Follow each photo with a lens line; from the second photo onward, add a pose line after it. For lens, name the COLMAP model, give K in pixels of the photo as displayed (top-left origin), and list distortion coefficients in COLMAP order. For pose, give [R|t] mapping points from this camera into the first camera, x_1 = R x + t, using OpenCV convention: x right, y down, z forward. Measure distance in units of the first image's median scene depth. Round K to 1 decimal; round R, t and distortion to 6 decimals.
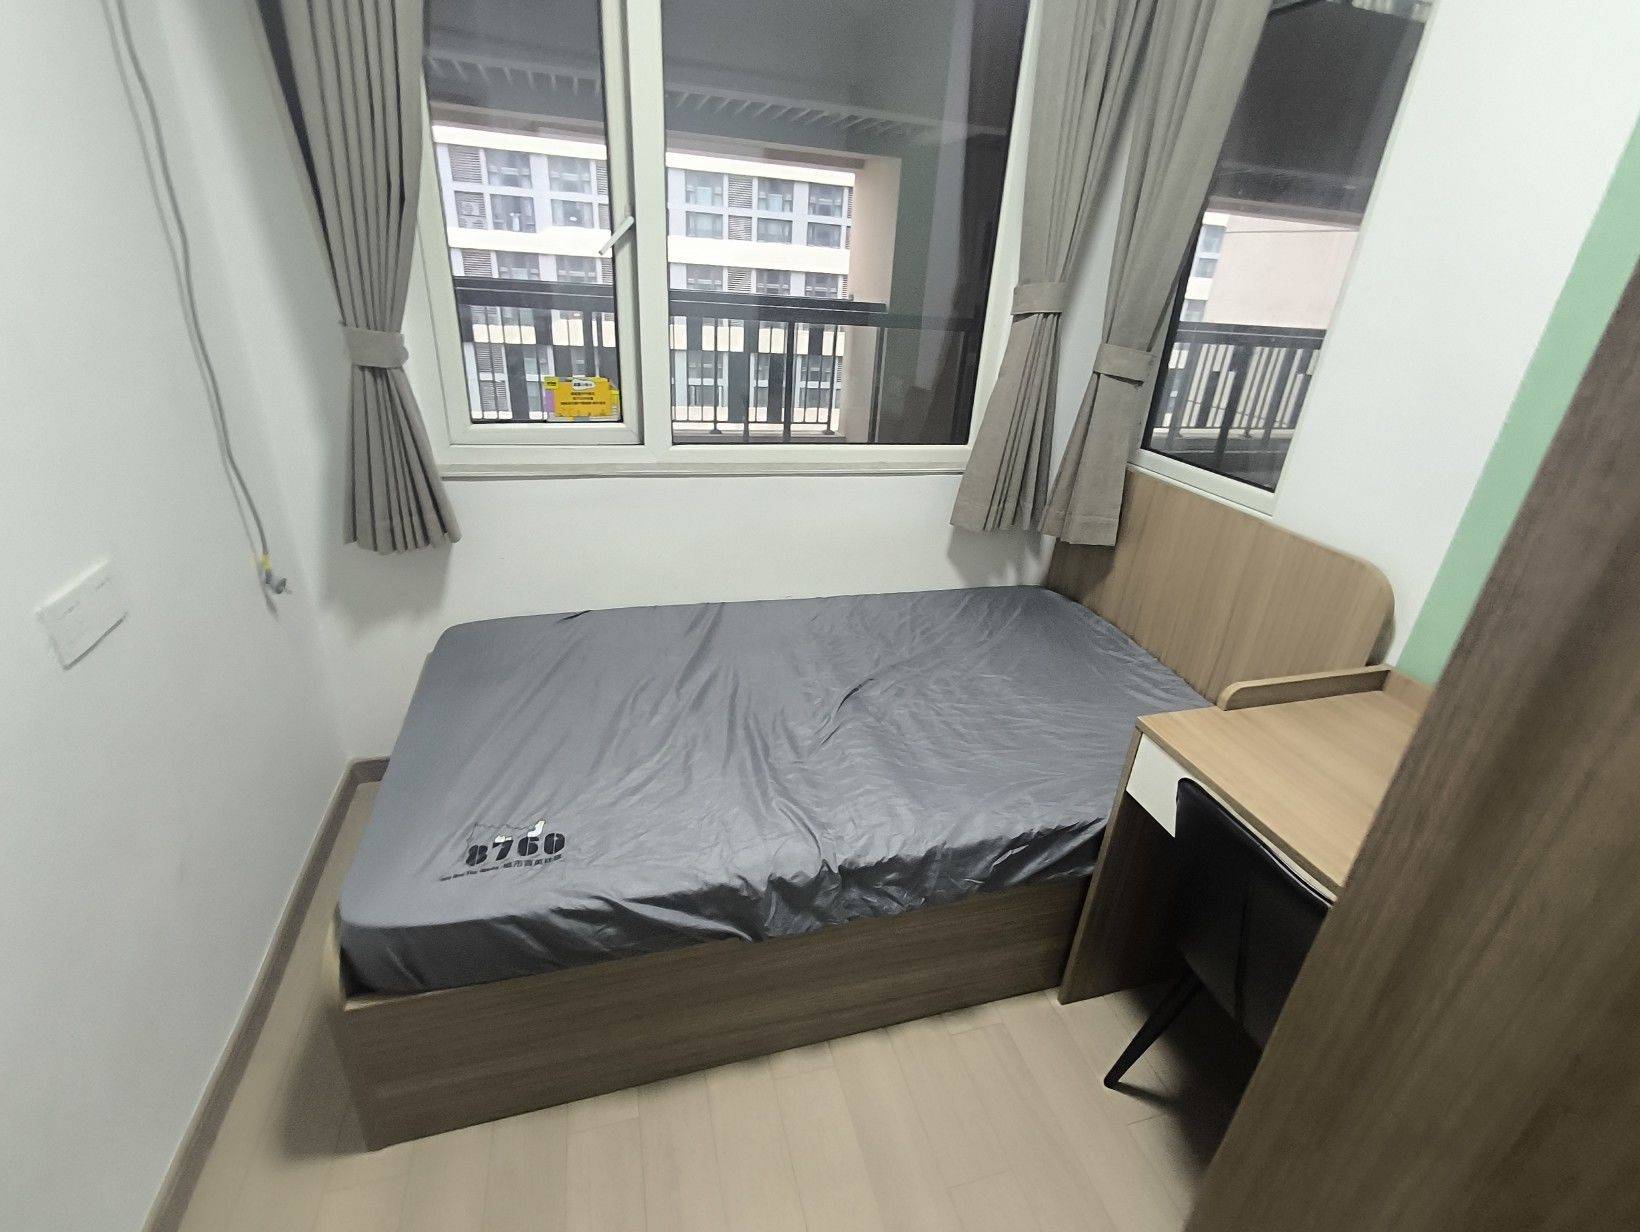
lens RADIAL K [[744.1, 0, 824.6], [0, 744.1, 617.7], [0, 0, 1]] dist [0.001649, 0.000428]
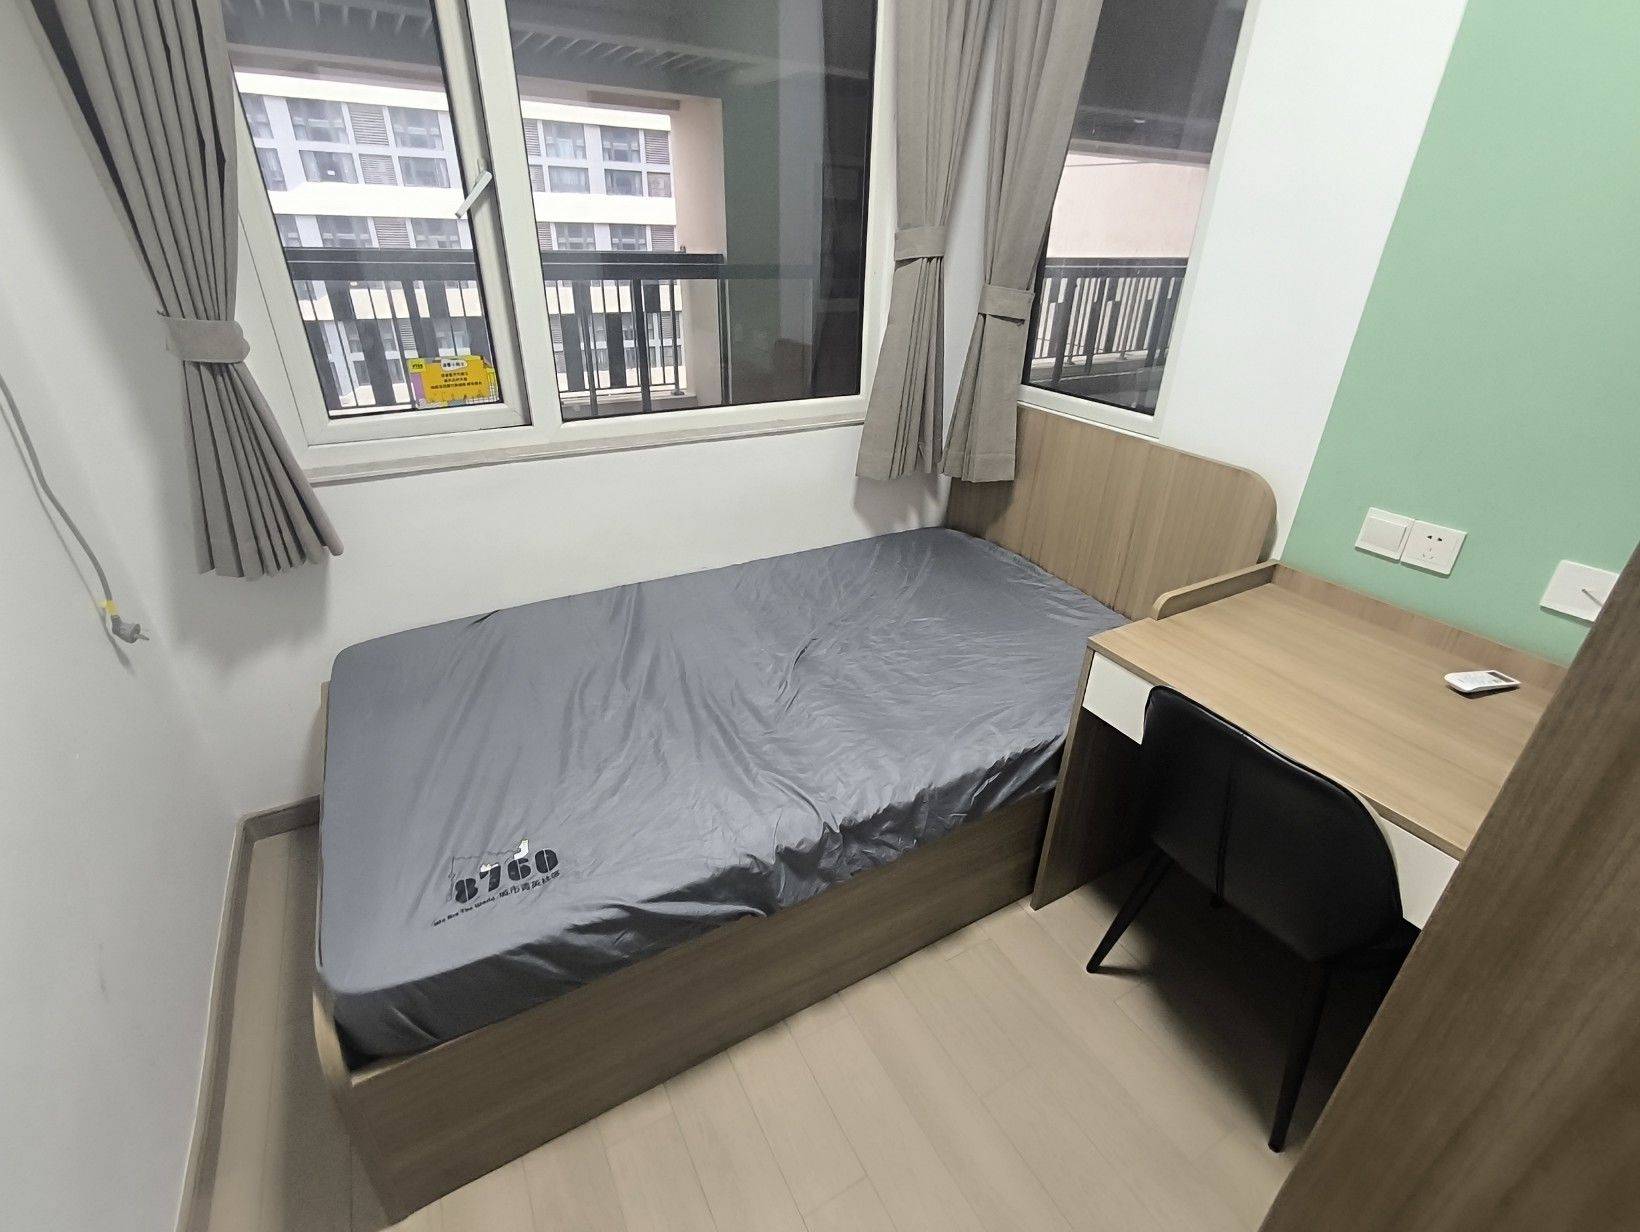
lens RADIAL K [[744.1, 0, 823.0], [0, 744.1, 613.0], [0, 0, 1]] dist [0.001649, 0.000428]
pose [[0.972514, -0.140283, 0.185842, -0.110887], [0.130204, 0.989326, 0.065435, -0.016633], [-0.193038, -0.039439, 0.980398, 0.015311]]
